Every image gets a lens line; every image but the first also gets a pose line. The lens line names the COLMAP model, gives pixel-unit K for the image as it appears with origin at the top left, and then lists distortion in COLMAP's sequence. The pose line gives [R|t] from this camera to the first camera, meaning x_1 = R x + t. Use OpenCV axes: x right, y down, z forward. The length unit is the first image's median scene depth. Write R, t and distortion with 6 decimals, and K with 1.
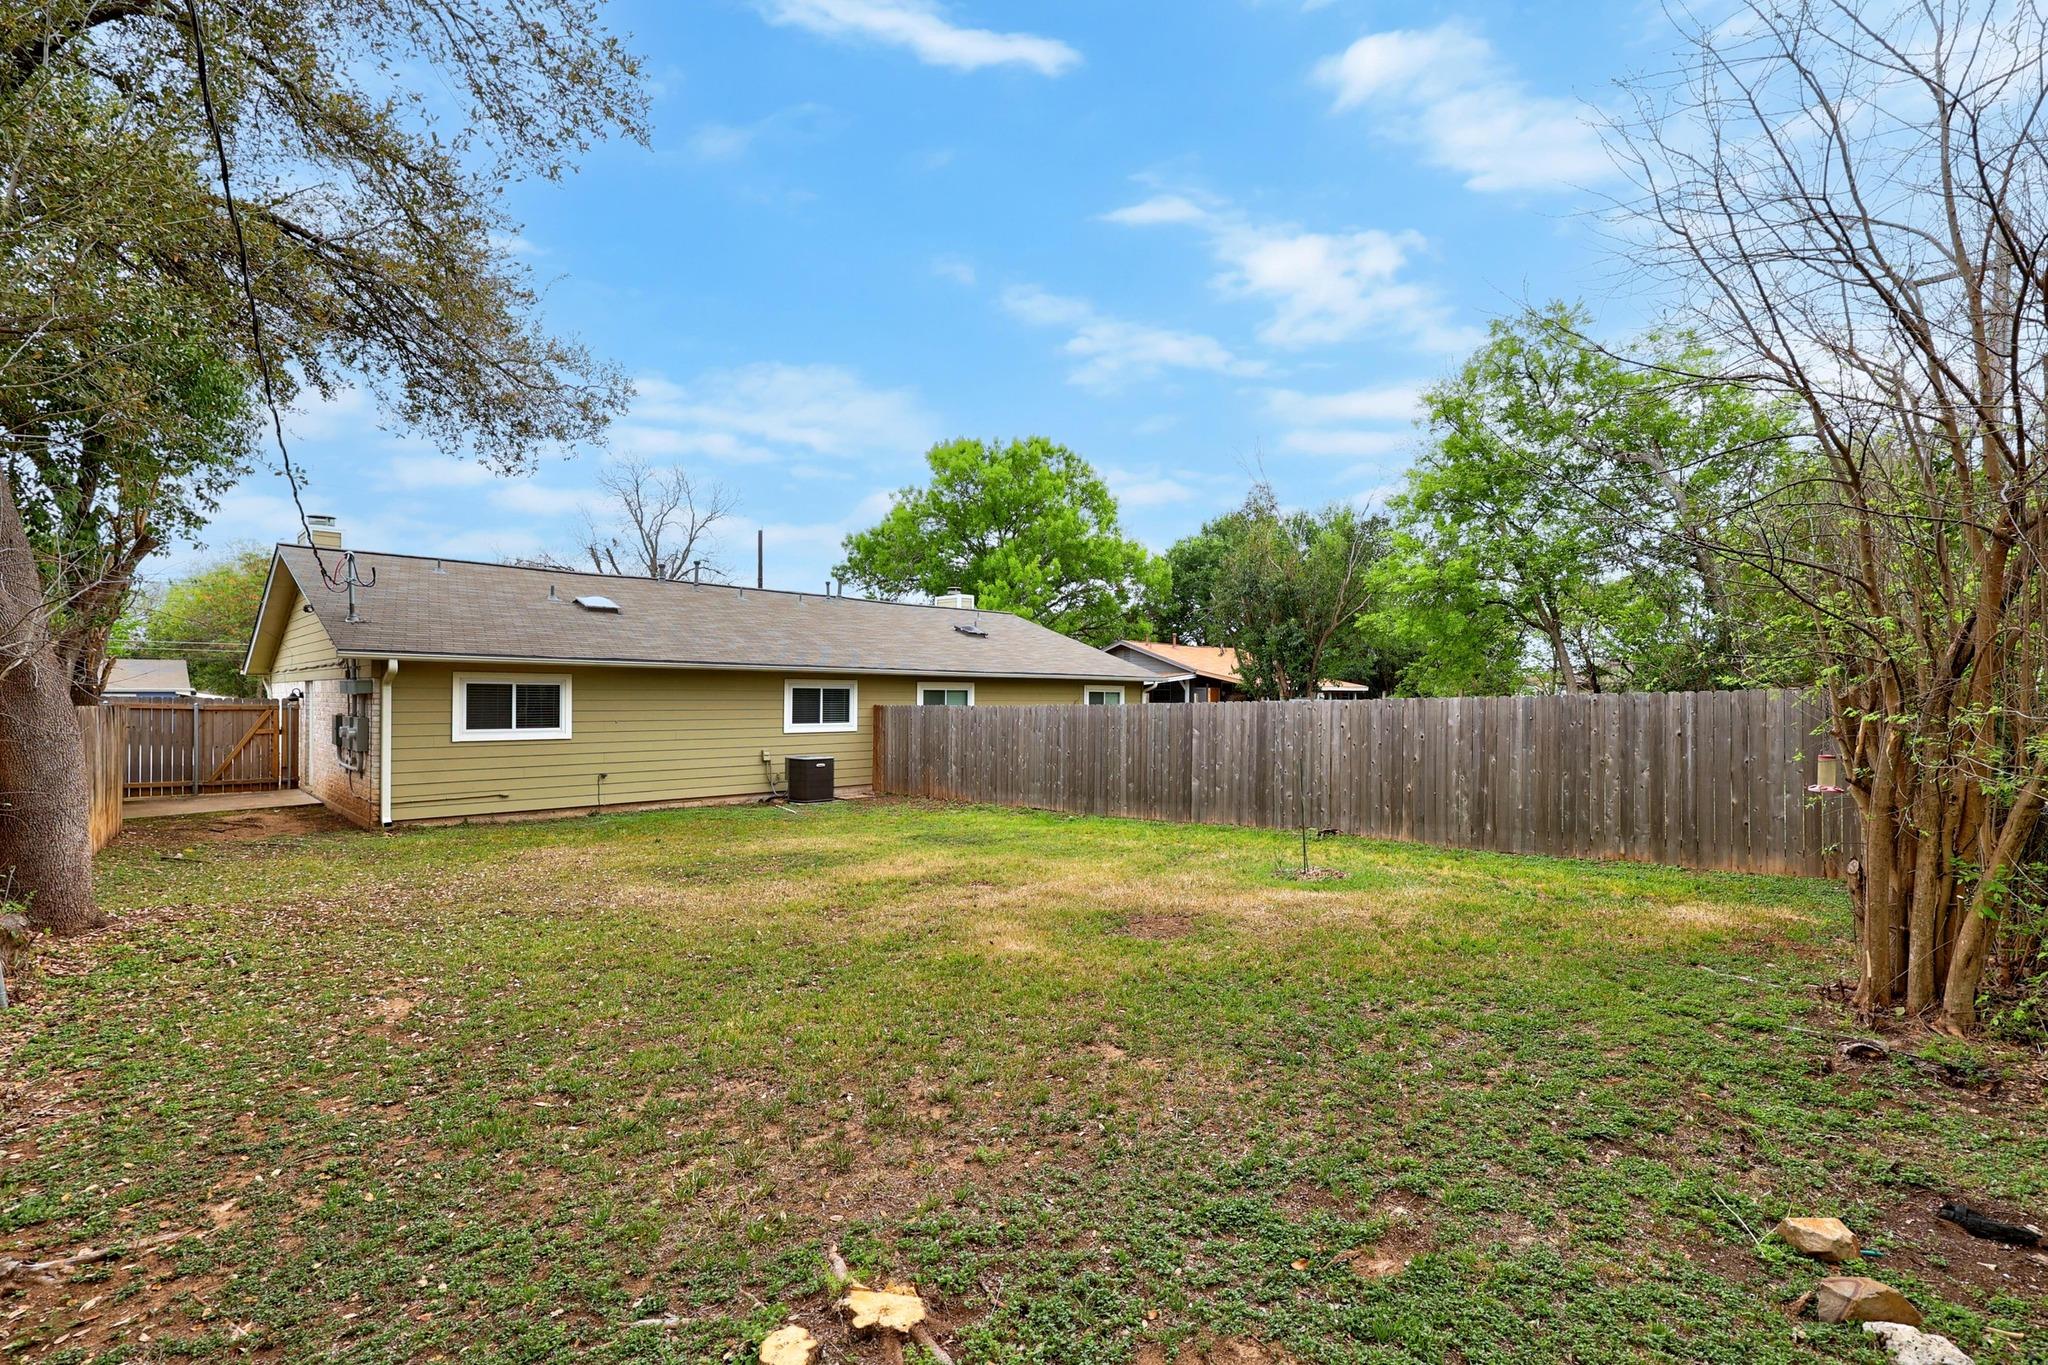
lens RADIAL K [[823.2, 0, 1024.0], [0, 823.2, 682.5], [0, 0, 1]] dist [-0.001721, 0.000051]
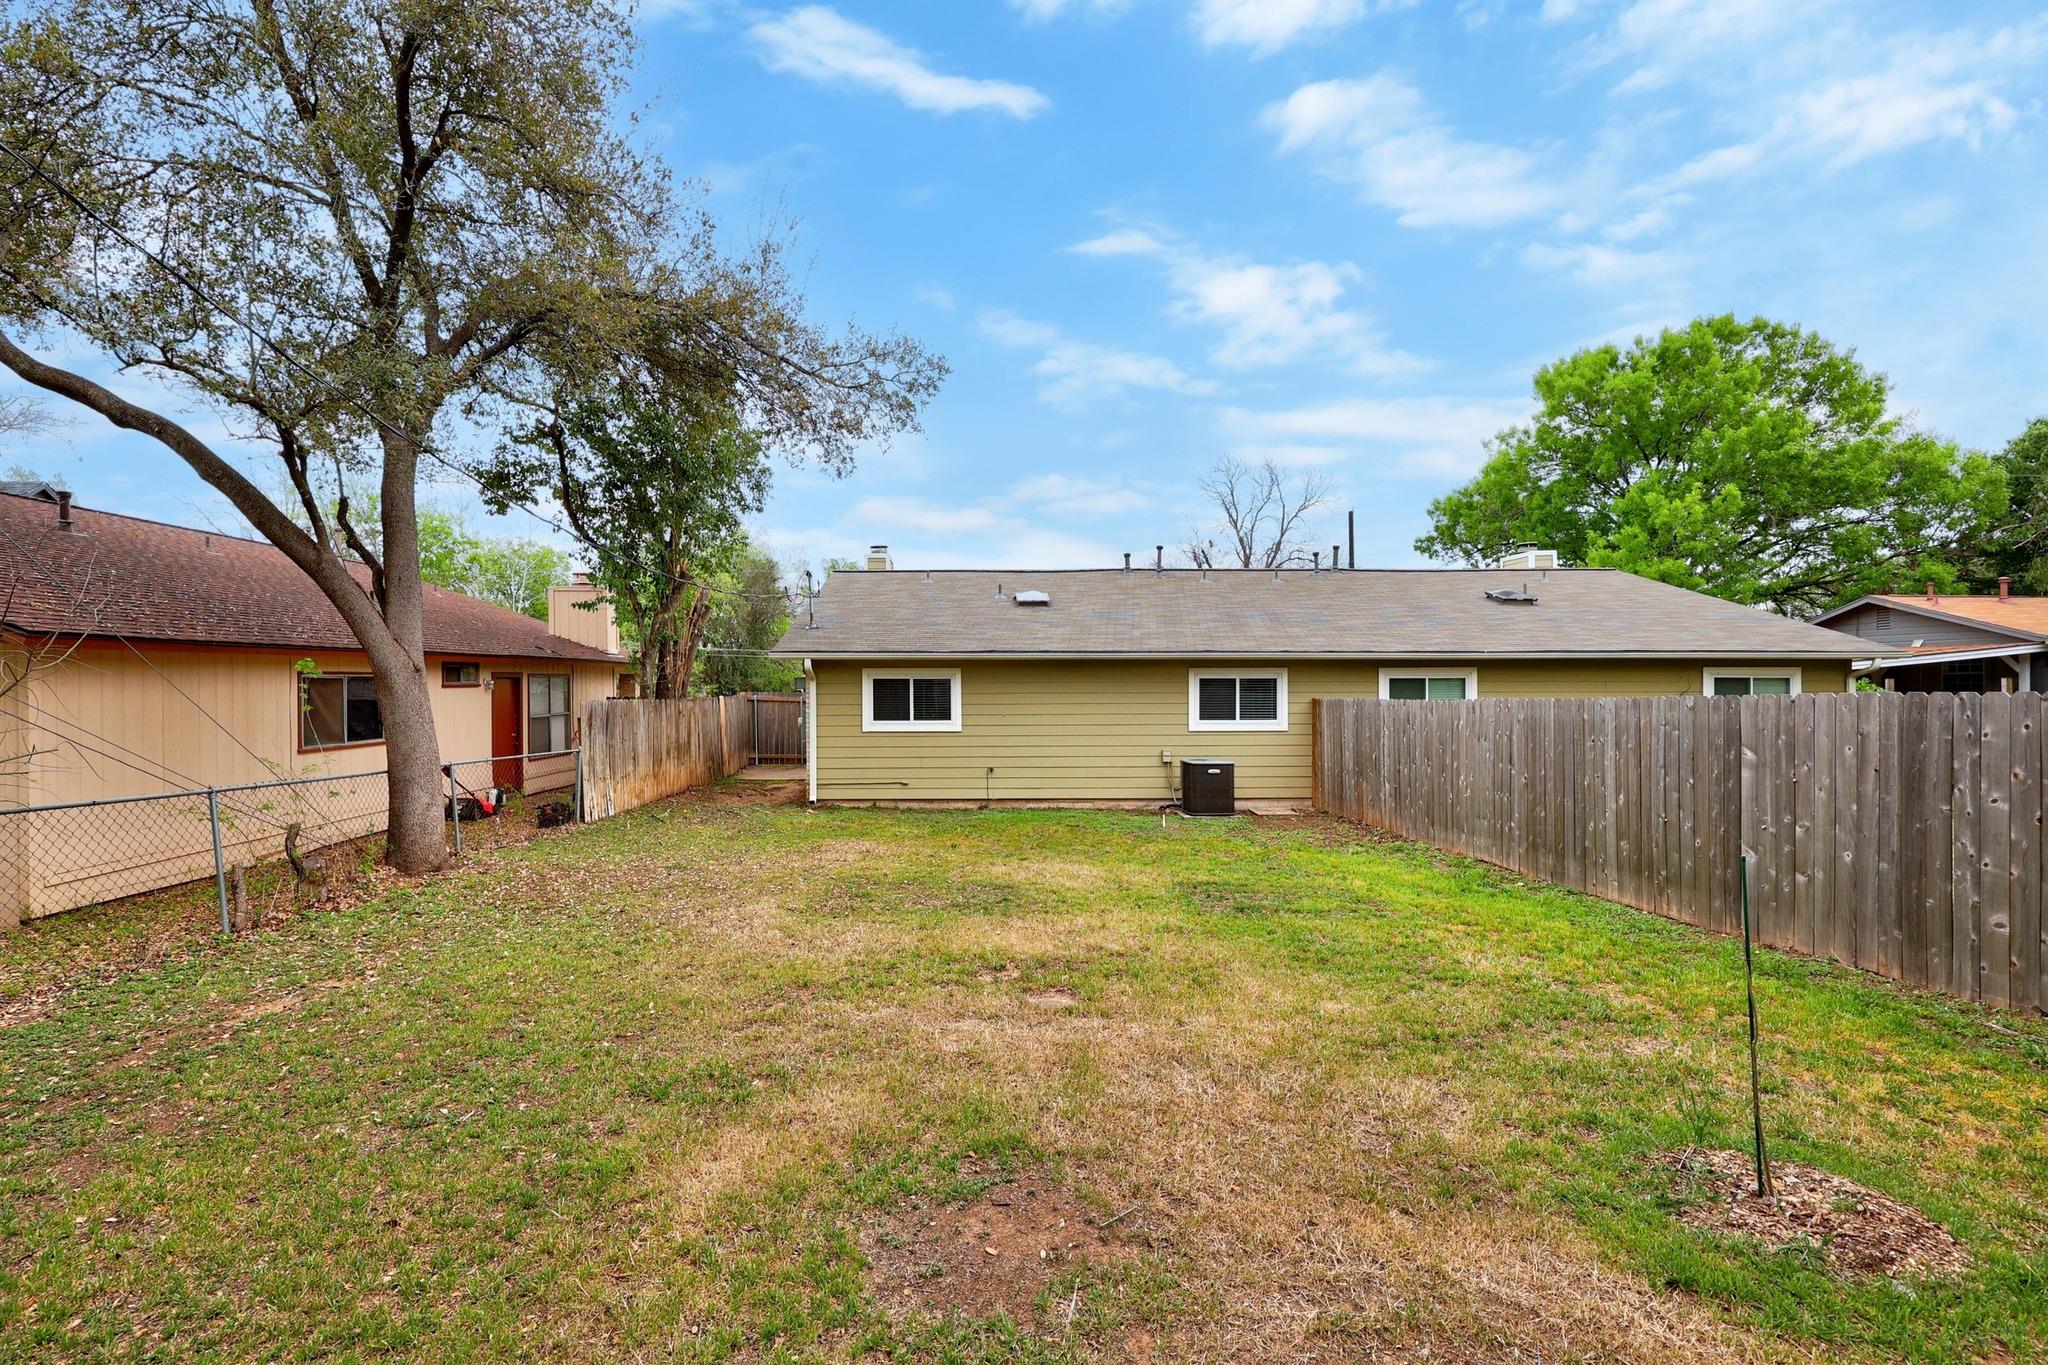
lens RADIAL K [[823.2, 0, 1024.0], [0, 823.2, 682.5], [0, 0, 1]] dist [-0.001721, 0.000051]
pose [[0.740054, -0.011811, -0.672443, 0.164259], [0.018003, 0.999835, 0.002252, 0.006020], [0.672306, -0.013772, 0.740145, 0.258414]]
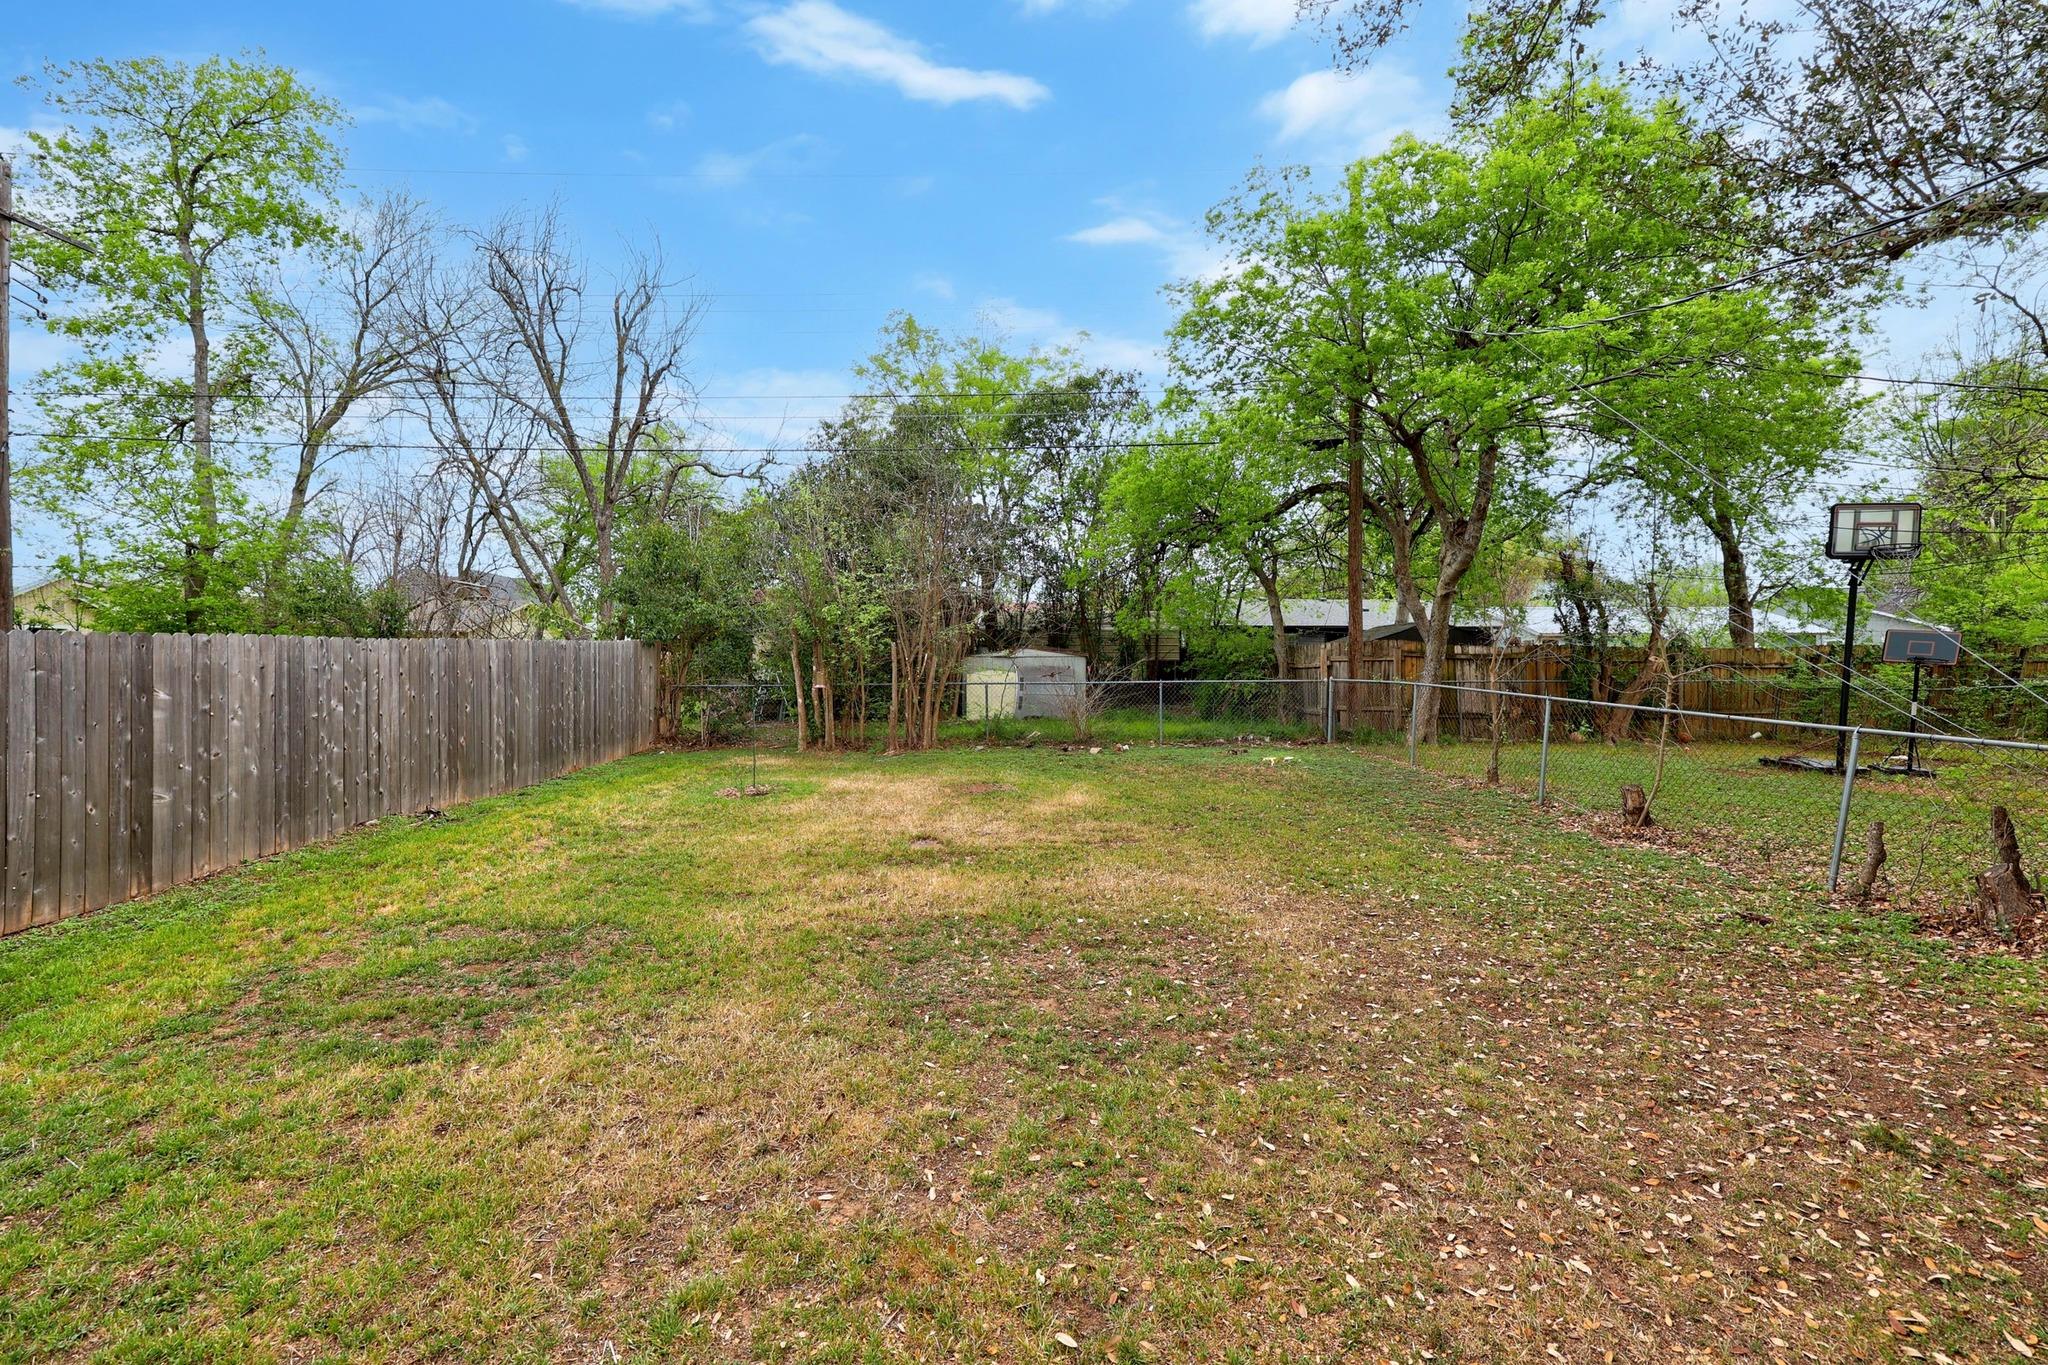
lens RADIAL K [[823.2, 0, 1024.0], [0, 823.2, 682.5], [0, 0, 1]] dist [-0.001721, 0.000051]
pose [[-0.729525, -0.018440, 0.683705, -0.351360], [-0.022629, 0.999740, 0.002818, 0.030519], [-0.683579, -0.013416, -0.729753, 0.753967]]
